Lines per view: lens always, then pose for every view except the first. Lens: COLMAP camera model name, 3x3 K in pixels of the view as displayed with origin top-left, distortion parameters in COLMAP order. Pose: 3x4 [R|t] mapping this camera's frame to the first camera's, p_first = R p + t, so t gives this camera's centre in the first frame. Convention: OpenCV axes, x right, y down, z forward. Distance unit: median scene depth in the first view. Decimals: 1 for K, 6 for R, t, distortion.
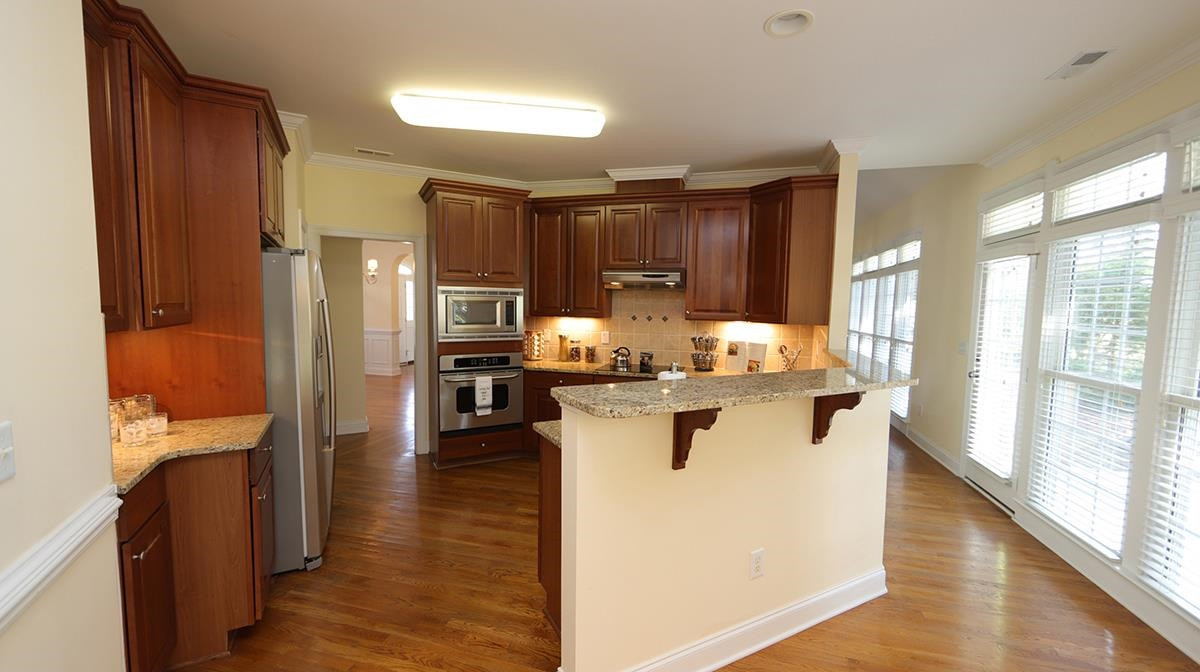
lens RADIAL K [[473.5, 0, 603.1], [0, 473.5, 338.0], [0, 0, 1]] dist [0.002596, 0.000126]
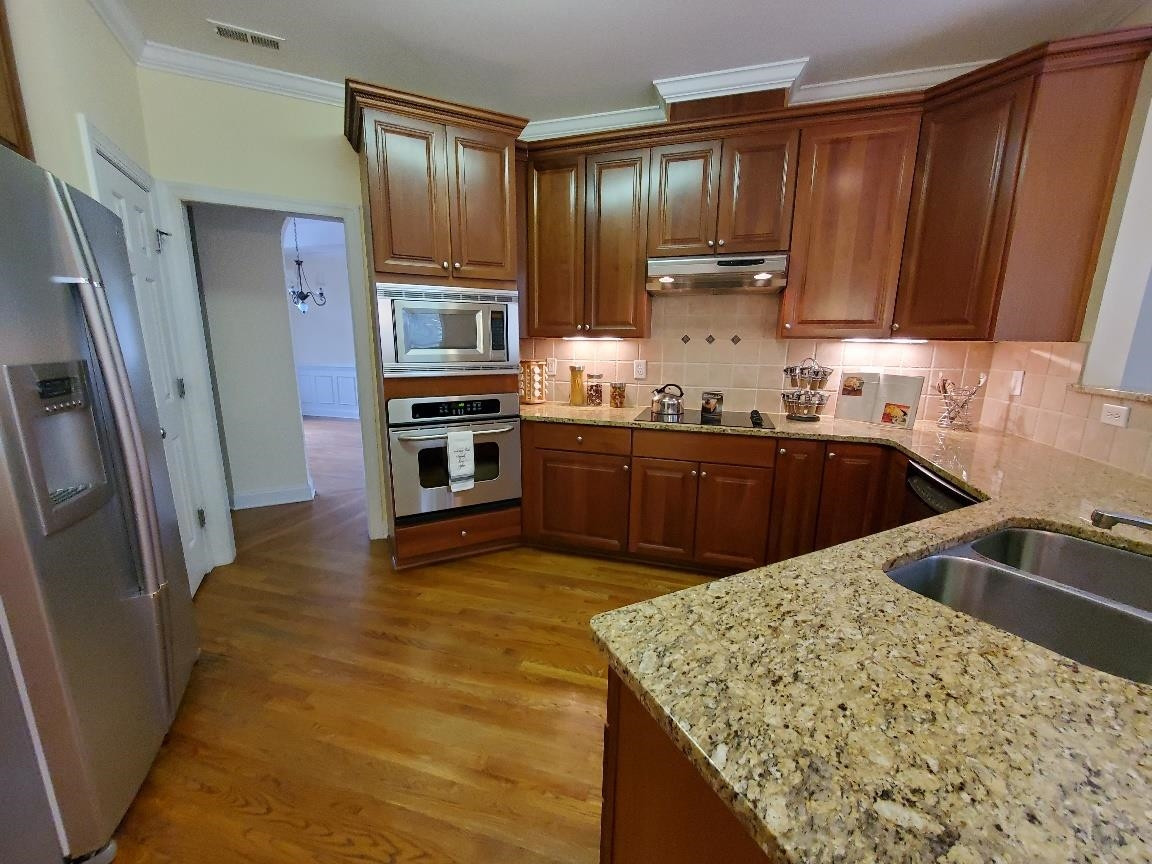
lens RADIAL K [[463.0, 0, 572.5], [0, 463.0, 433.1], [0, 0, 1]] dist [-0.008732, -0.000092]
pose [[0.999521, -0.003797, -0.030727, -0.078820], [0.007541, 0.992423, 0.122640, 0.007867], [0.030029, -0.122813, 0.991975, 0.374090]]
